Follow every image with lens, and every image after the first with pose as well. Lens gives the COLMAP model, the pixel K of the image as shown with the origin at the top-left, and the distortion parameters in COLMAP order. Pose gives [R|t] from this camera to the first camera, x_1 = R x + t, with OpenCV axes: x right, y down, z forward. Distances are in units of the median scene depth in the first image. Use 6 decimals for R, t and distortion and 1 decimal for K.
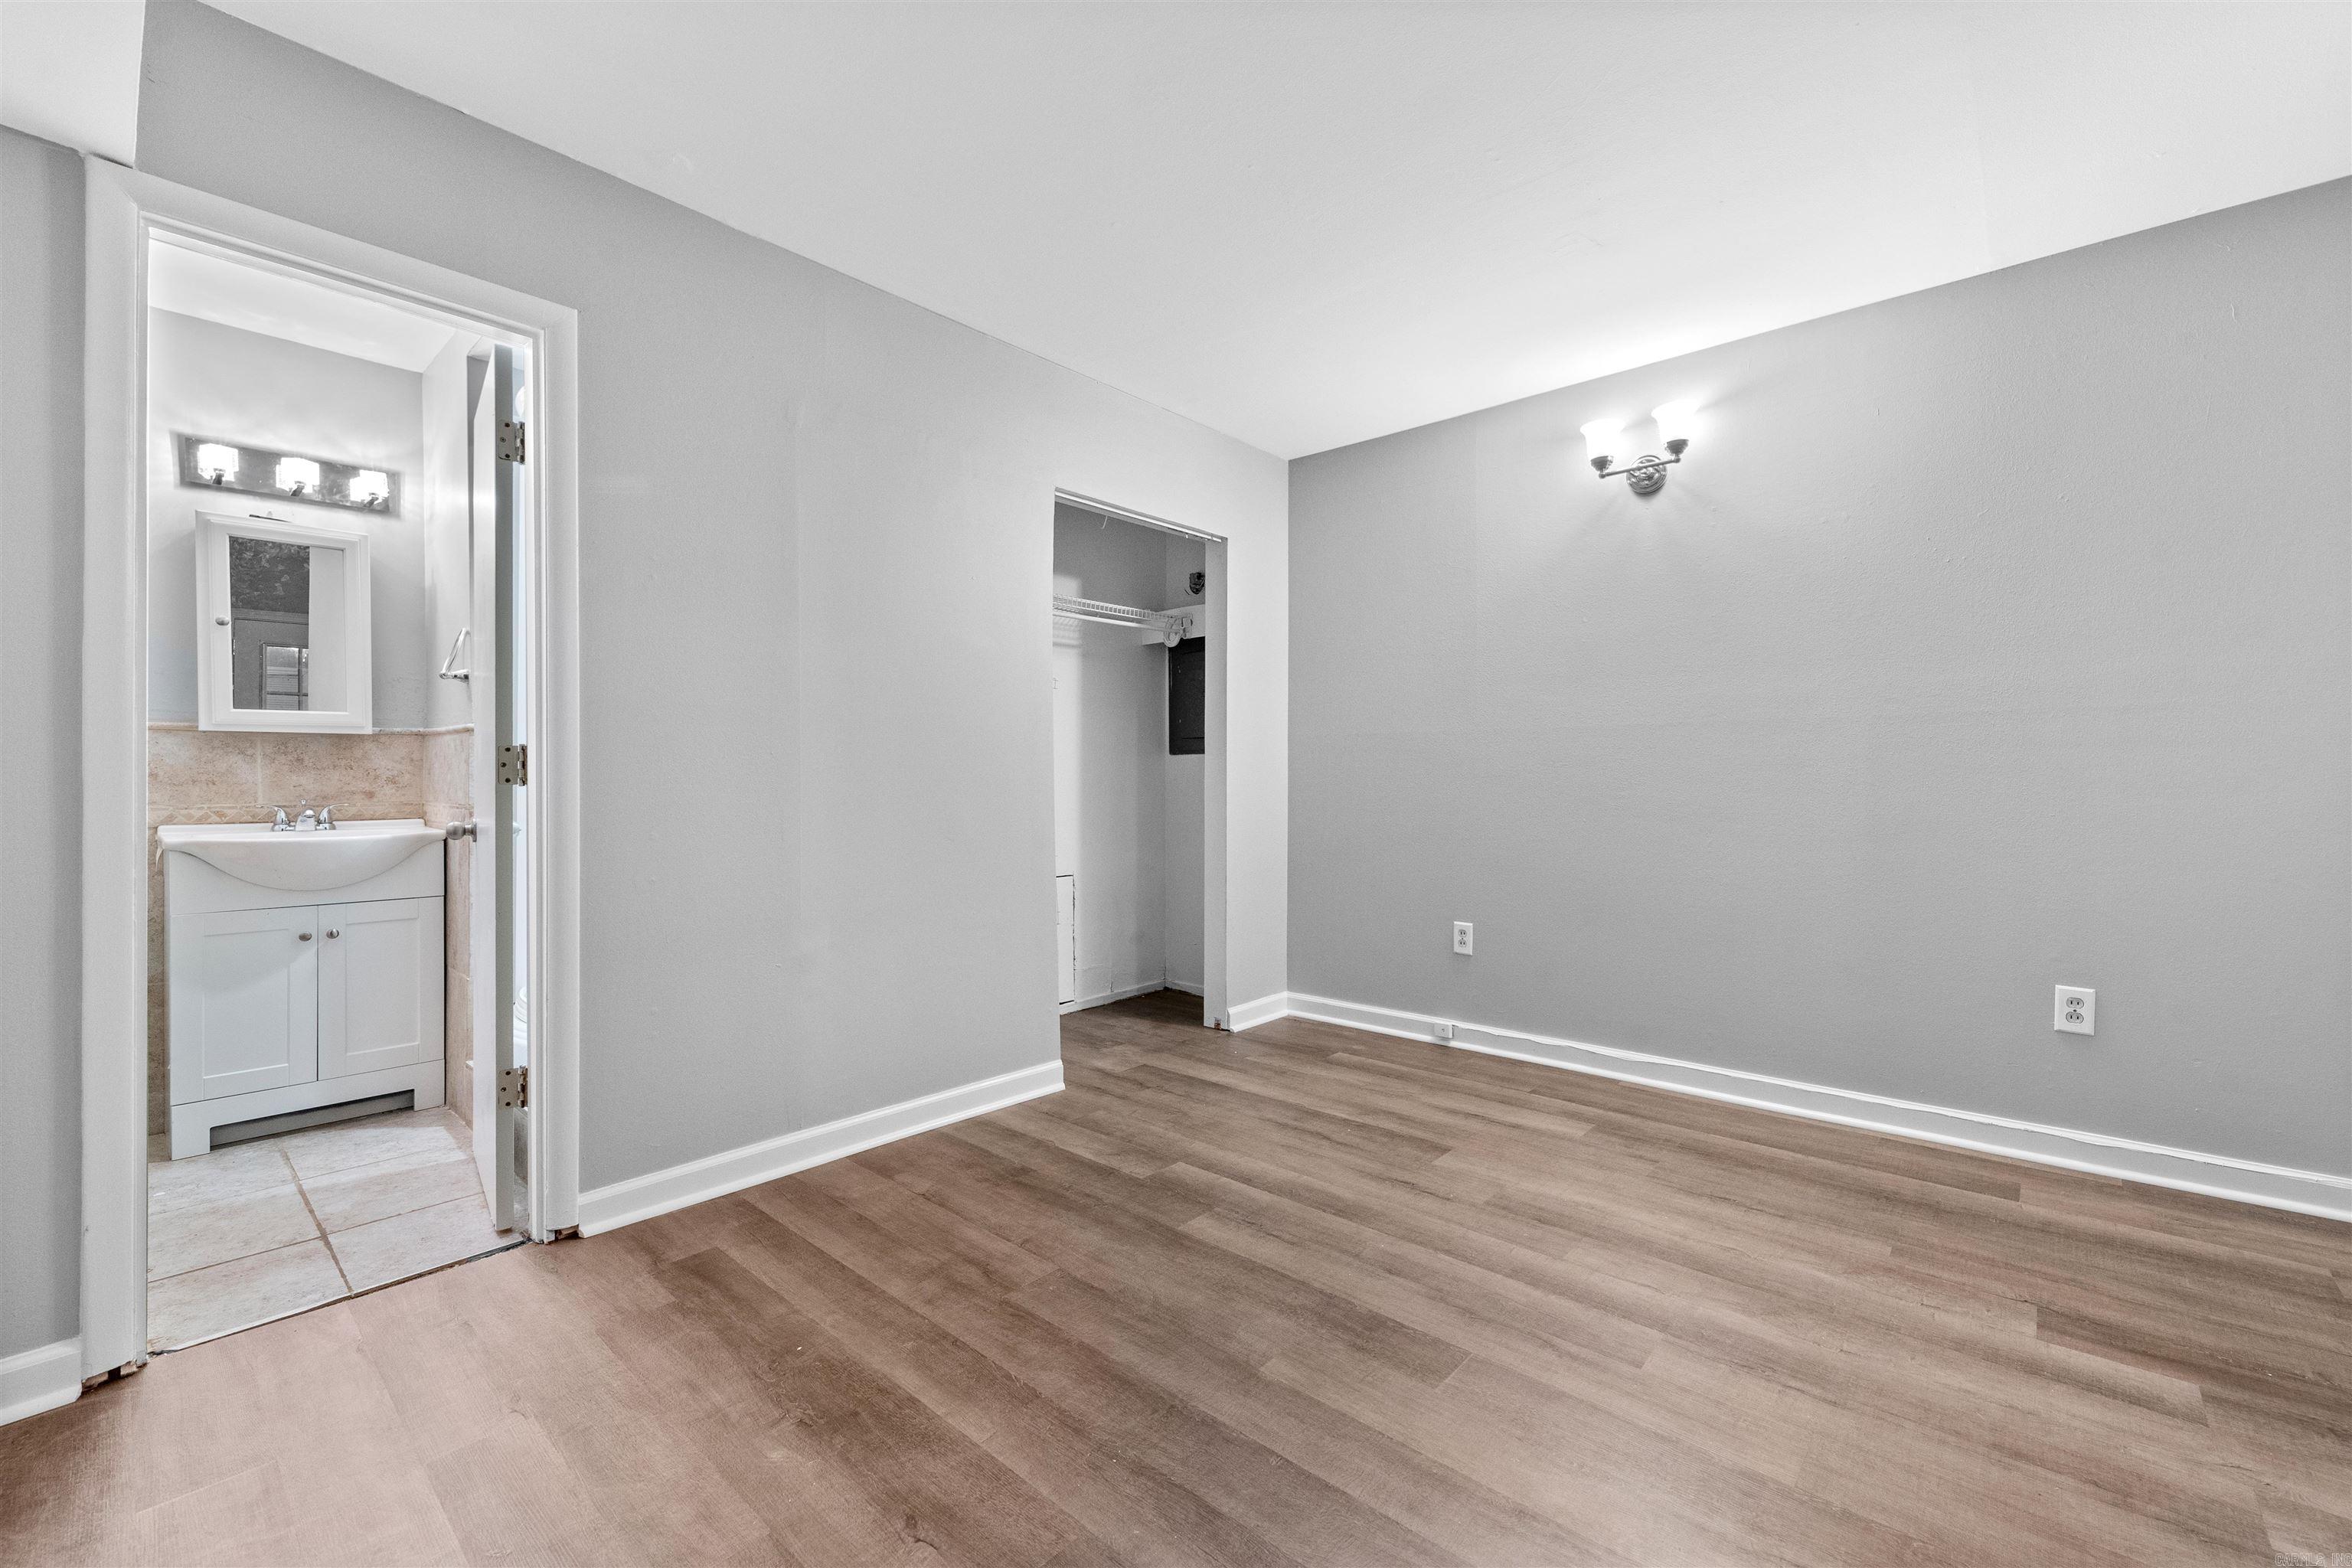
lens RADIAL K [[965.7, 0, 1167.8], [0, 965.7, 772.6], [0, 0, 1]] dist [0.017071, -0.007716]
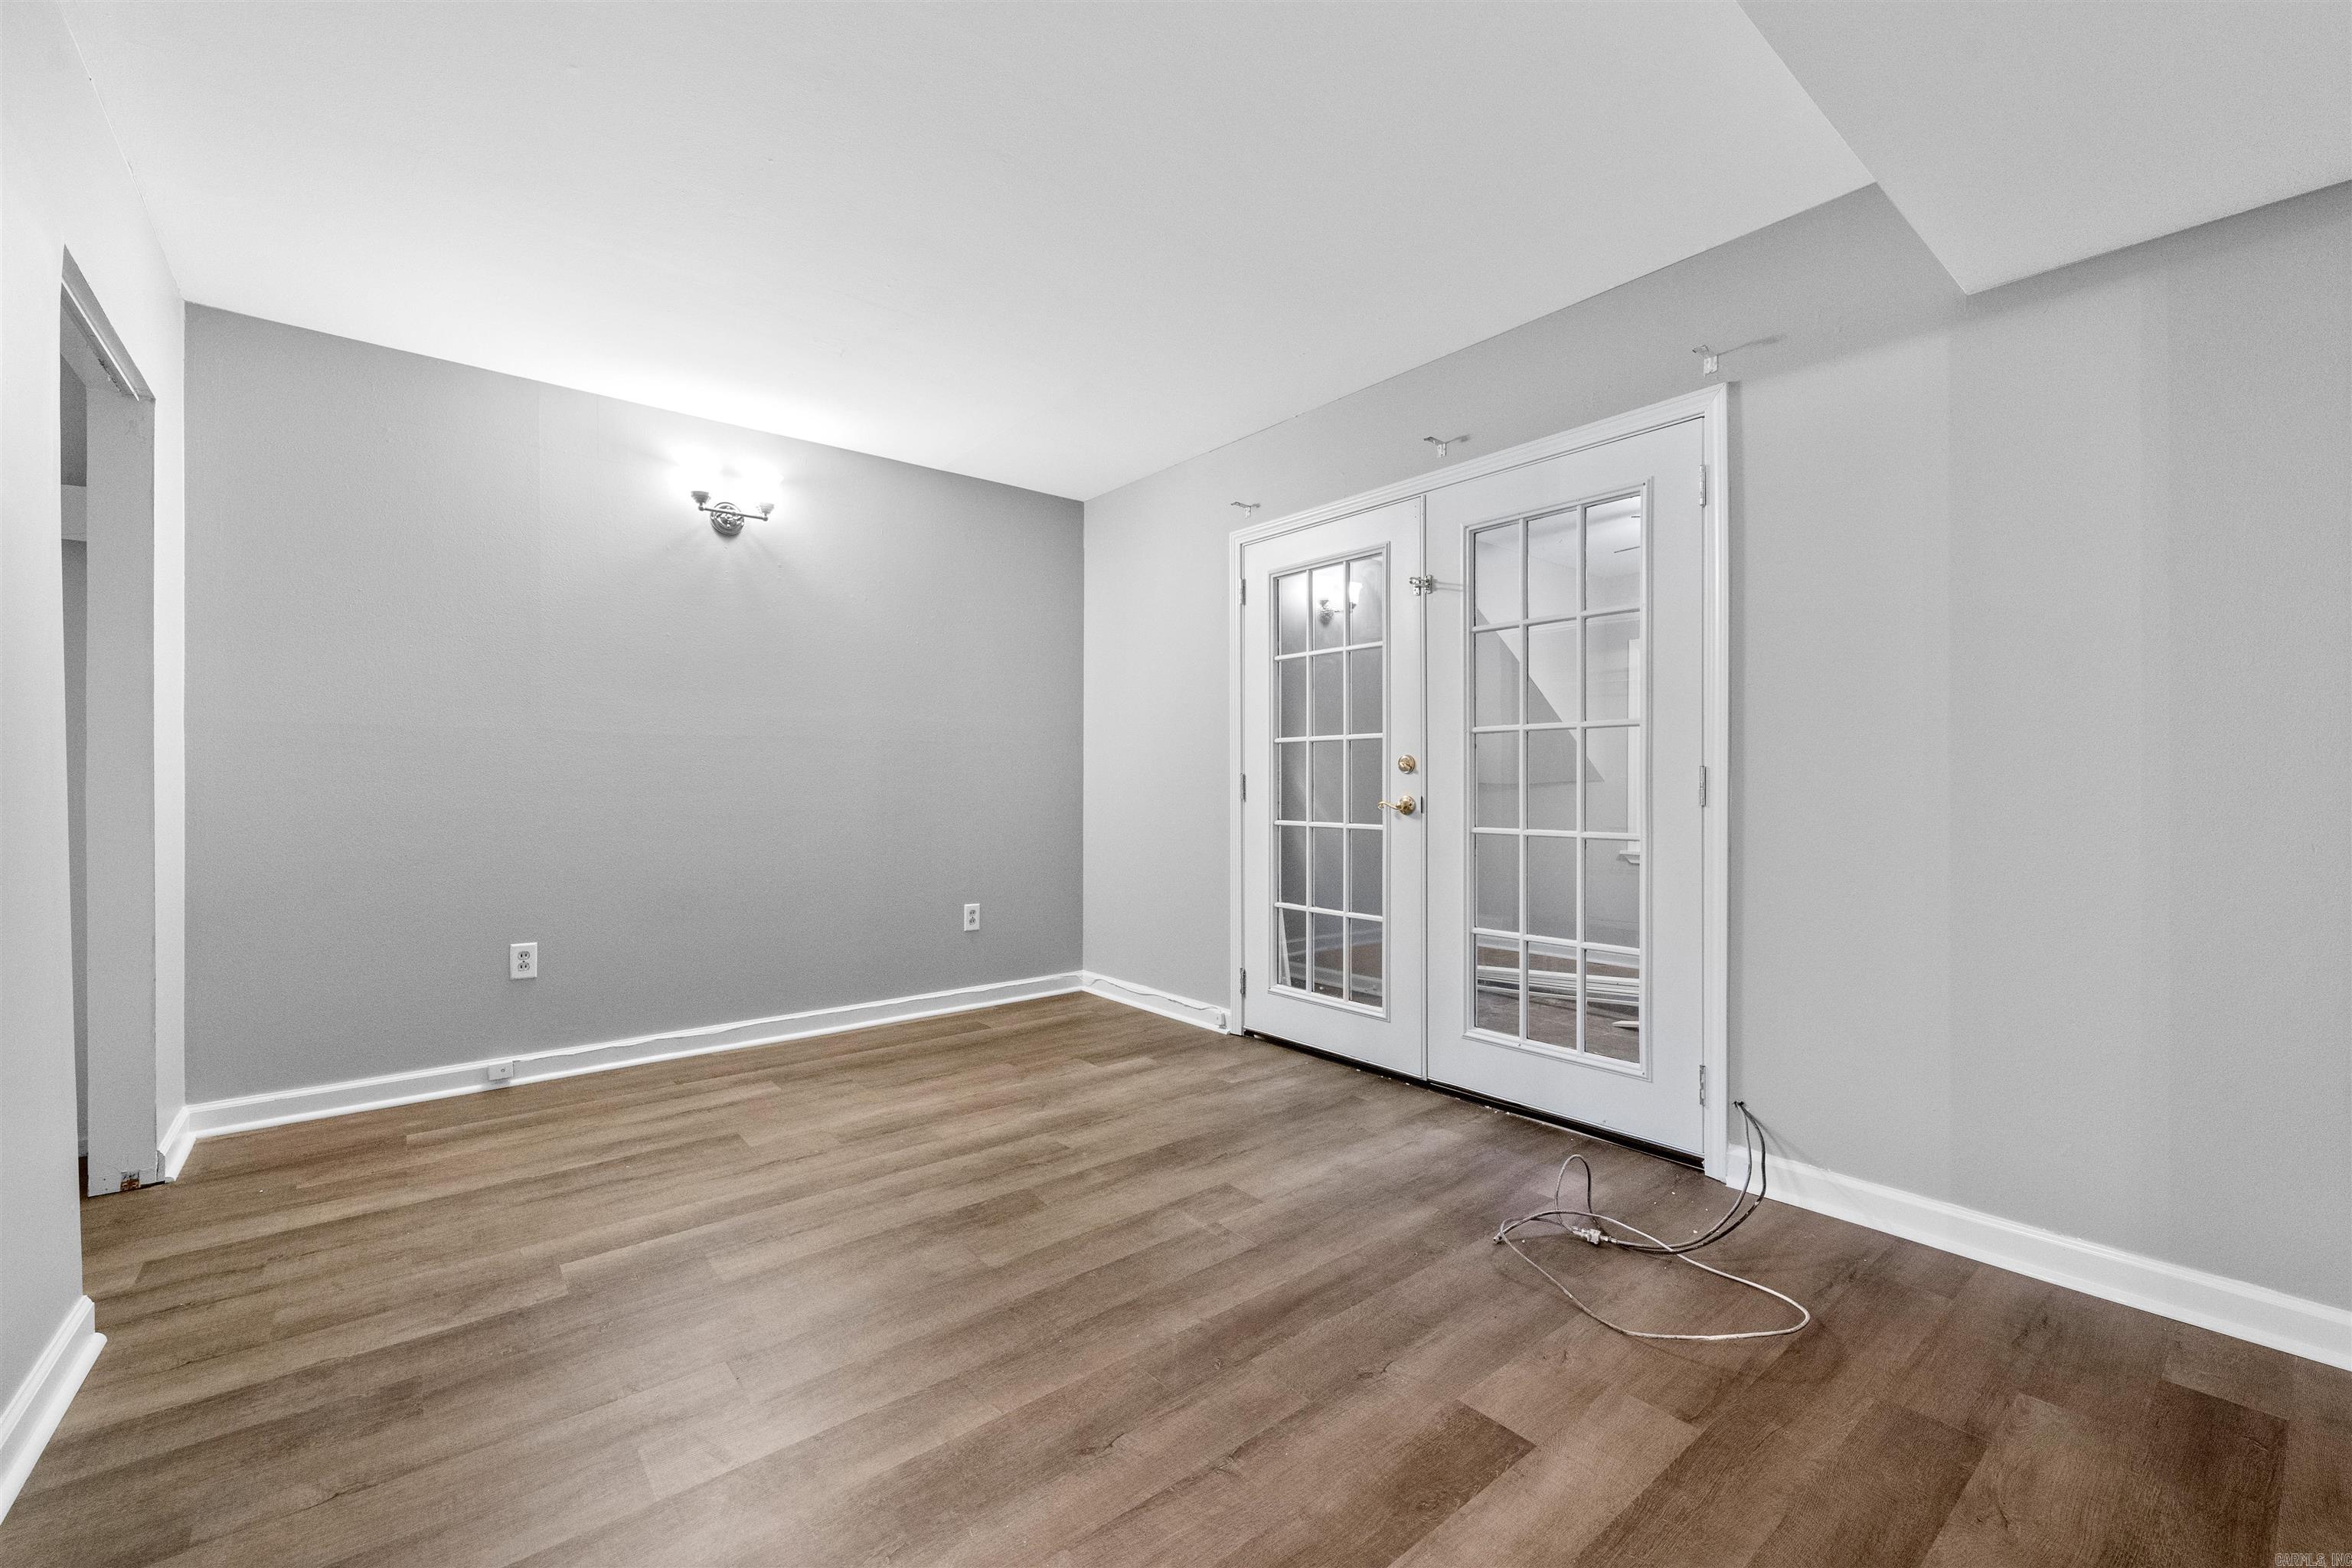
lens RADIAL K [[965.7, 0, 1167.8], [0, 965.7, 772.6], [0, 0, 1]] dist [0.017071, -0.007716]
pose [[0.155390, 0.012314, 0.987777, -0.643949], [-0.006096, 0.999915, -0.011506, 0.003917], [-0.987834, -0.004234, 0.155451, 0.352043]]
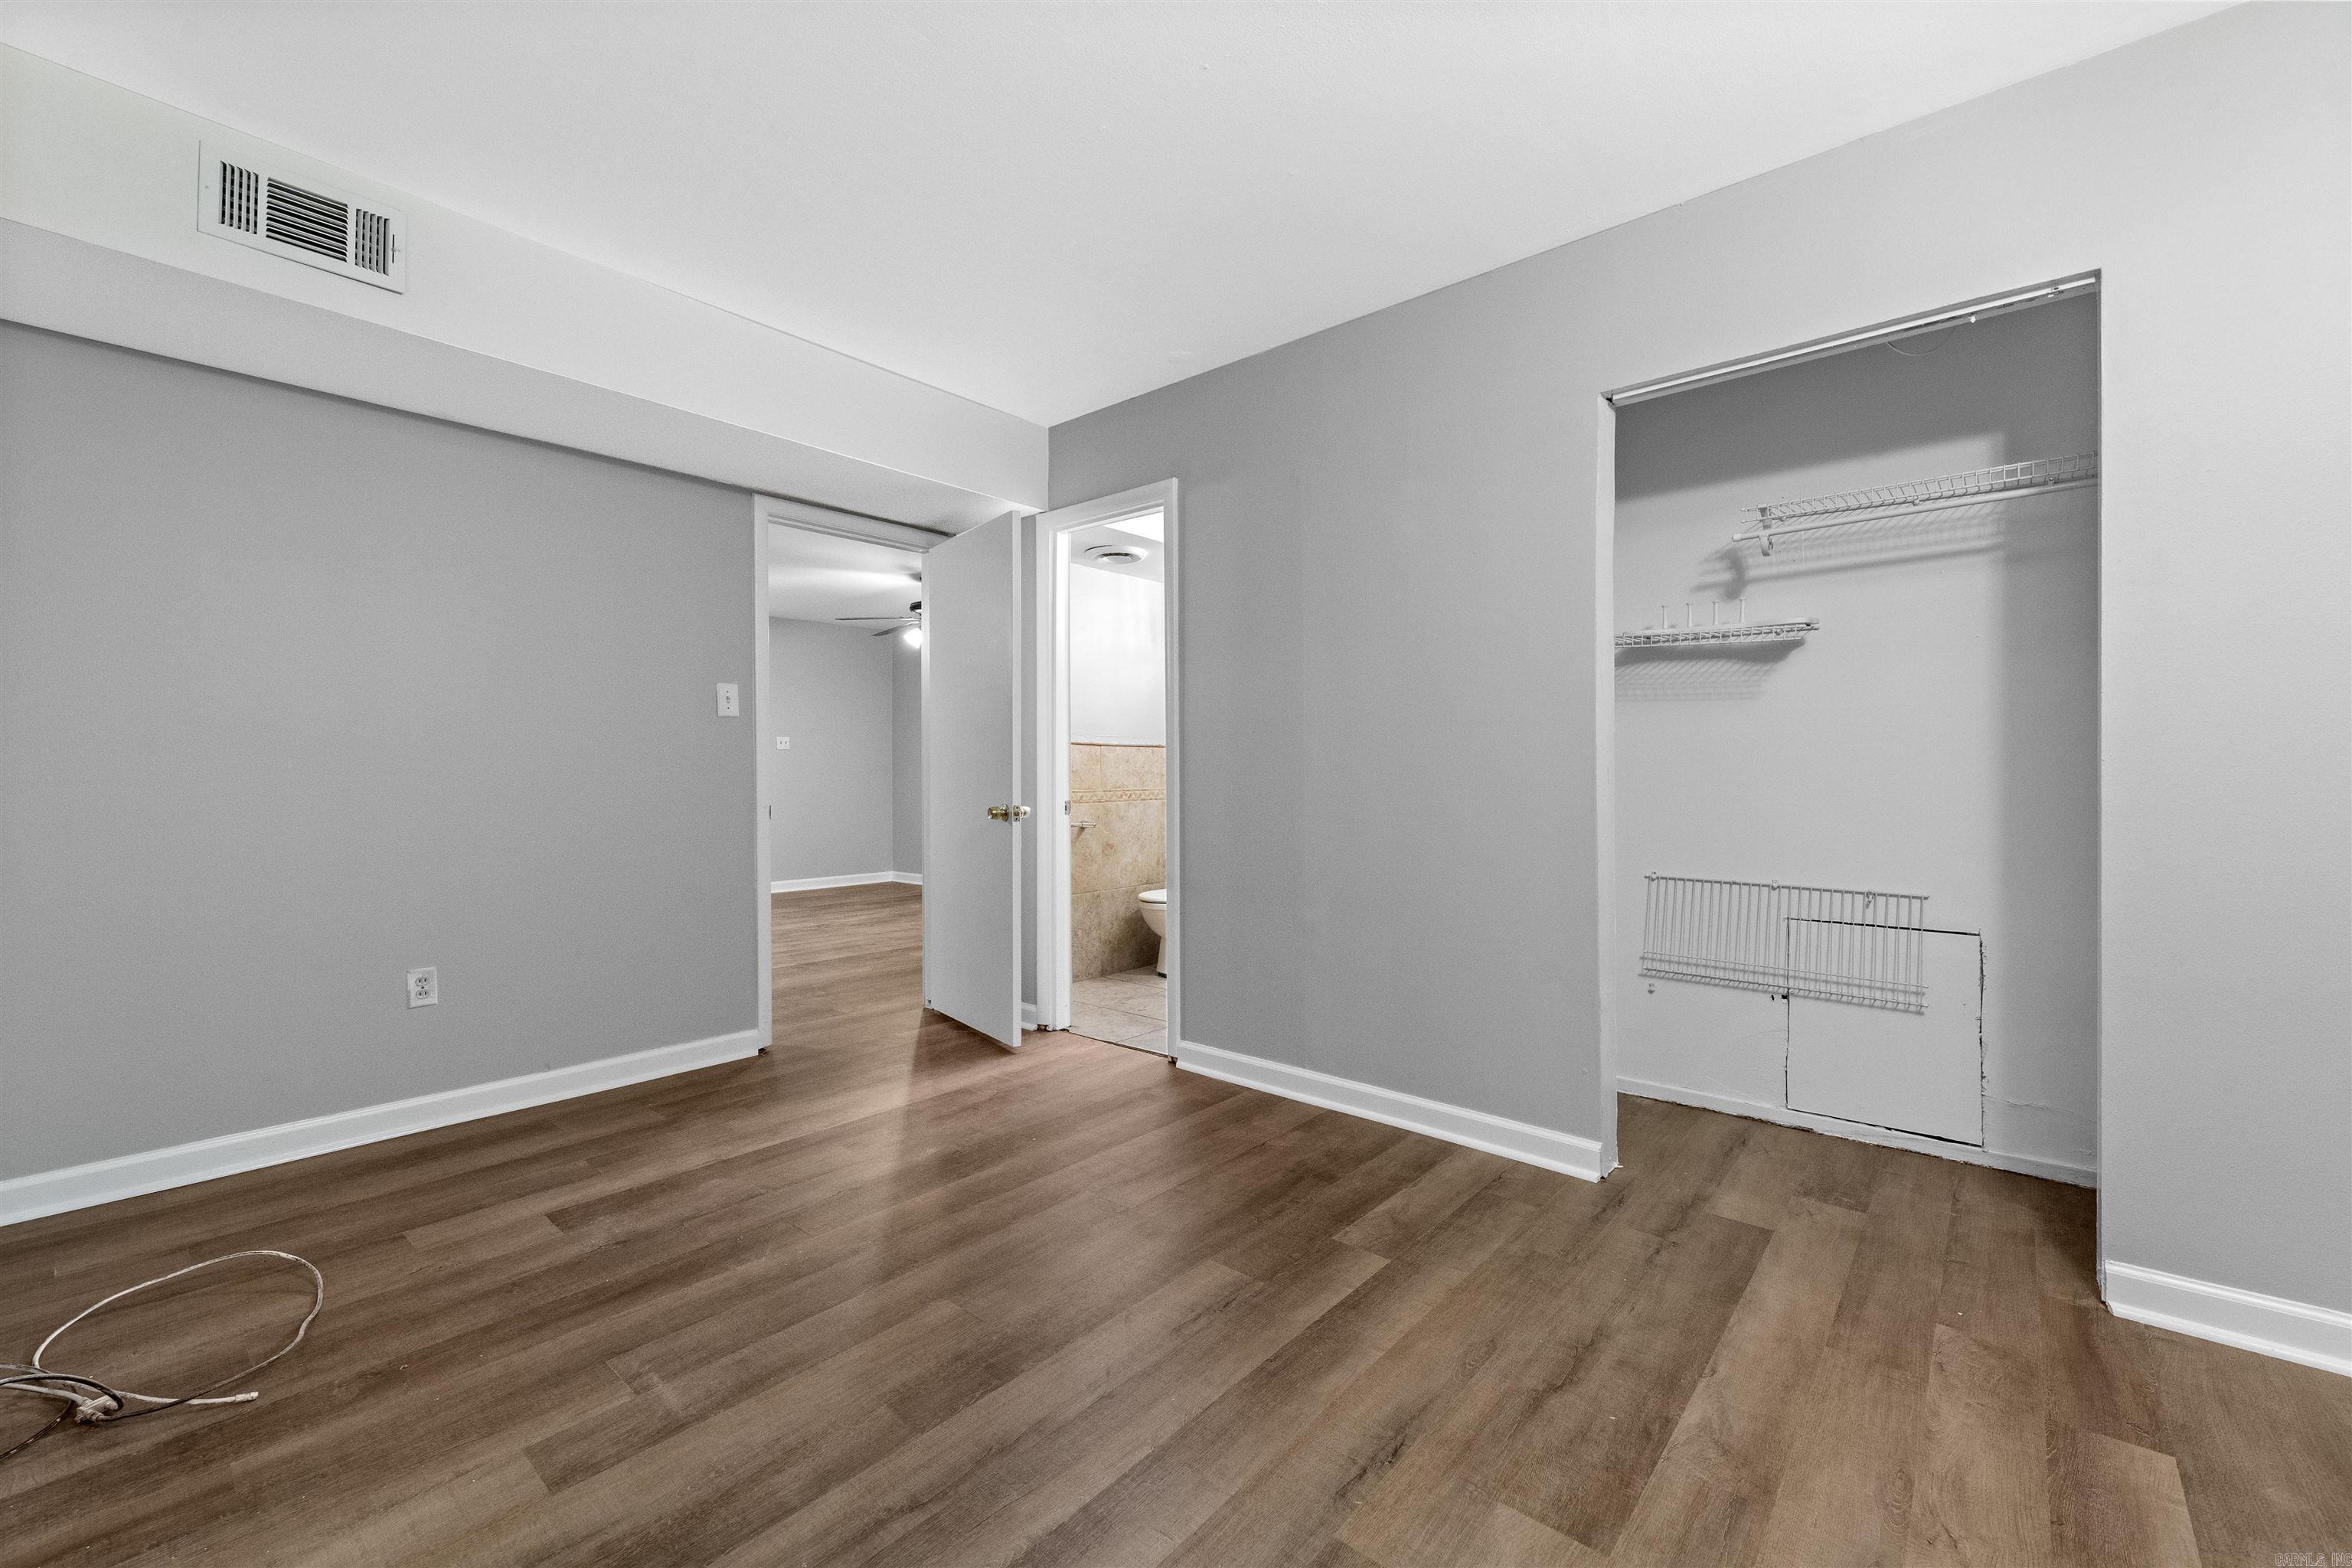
lens RADIAL K [[960.2, 0, 1171.5], [0, 960.2, 744.9], [0, 0, 1]] dist [0.000562, -0.000504]
pose [[0.021634, -0.025478, -0.999441, 0.732250], [0.008424, 0.999644, -0.025301, 0.000599], [0.999730, -0.007872, 0.021841, 0.738714]]
